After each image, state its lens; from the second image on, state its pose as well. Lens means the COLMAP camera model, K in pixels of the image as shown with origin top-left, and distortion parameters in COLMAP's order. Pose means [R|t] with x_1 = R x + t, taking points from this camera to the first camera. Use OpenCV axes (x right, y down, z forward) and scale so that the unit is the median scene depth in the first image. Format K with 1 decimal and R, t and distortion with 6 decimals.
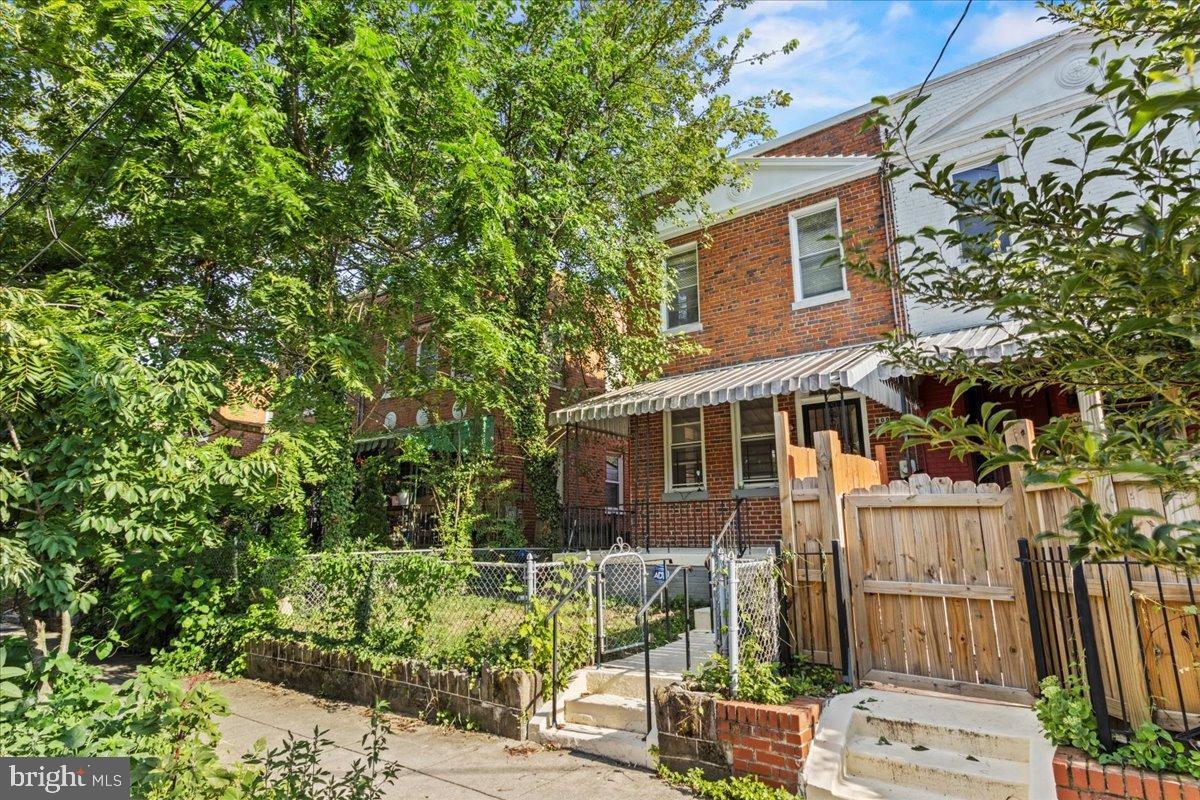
lens RADIAL K [[662.7, 0, 600.7], [0, 662.7, 382.6], [0, 0, 1]] dist [0.009013, -0.002761]
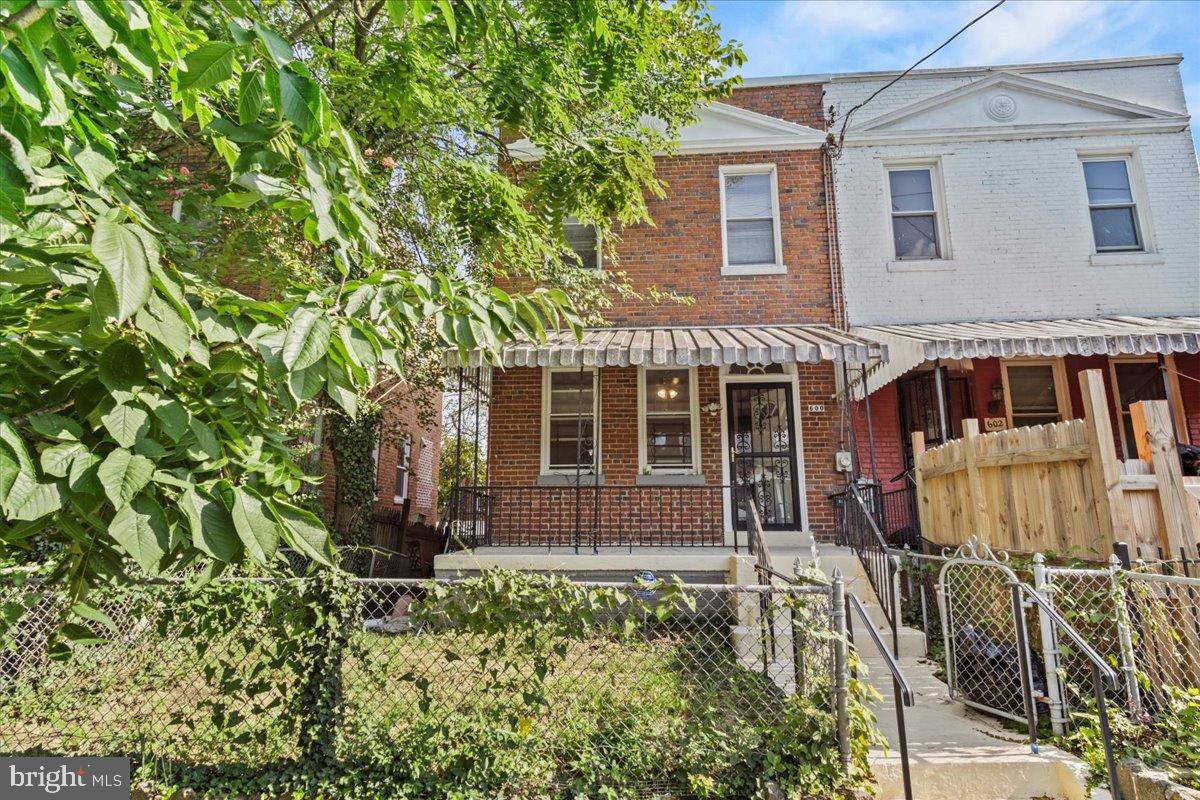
lens RADIAL K [[662.7, 0, 598.5], [0, 662.7, 389.2], [0, 0, 1]] dist [0.009013, -0.002761]
pose [[0.839958, 0.118332, 0.529592, -0.292965], [-0.130166, 0.991378, -0.015063, 0.074696], [-0.526808, -0.056282, 0.848119, 0.330293]]
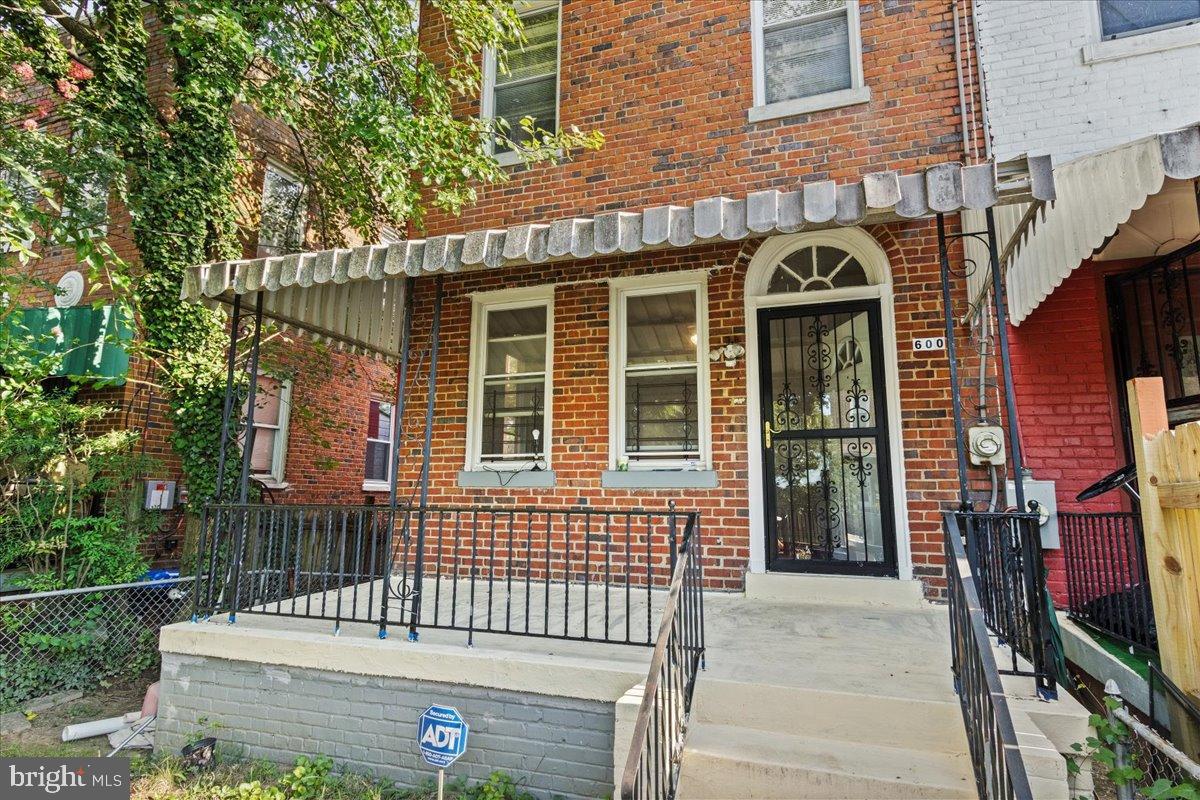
lens RADIAL K [[662.7, 0, 601.6], [0, 662.7, 388.8], [0, 0, 1]] dist [0.009013, -0.002761]
pose [[0.952288, 0.062275, 0.298780, 0.044604], [-0.083251, 0.994840, 0.057988, 0.072158], [-0.293627, -0.080095, 0.952559, 0.533766]]
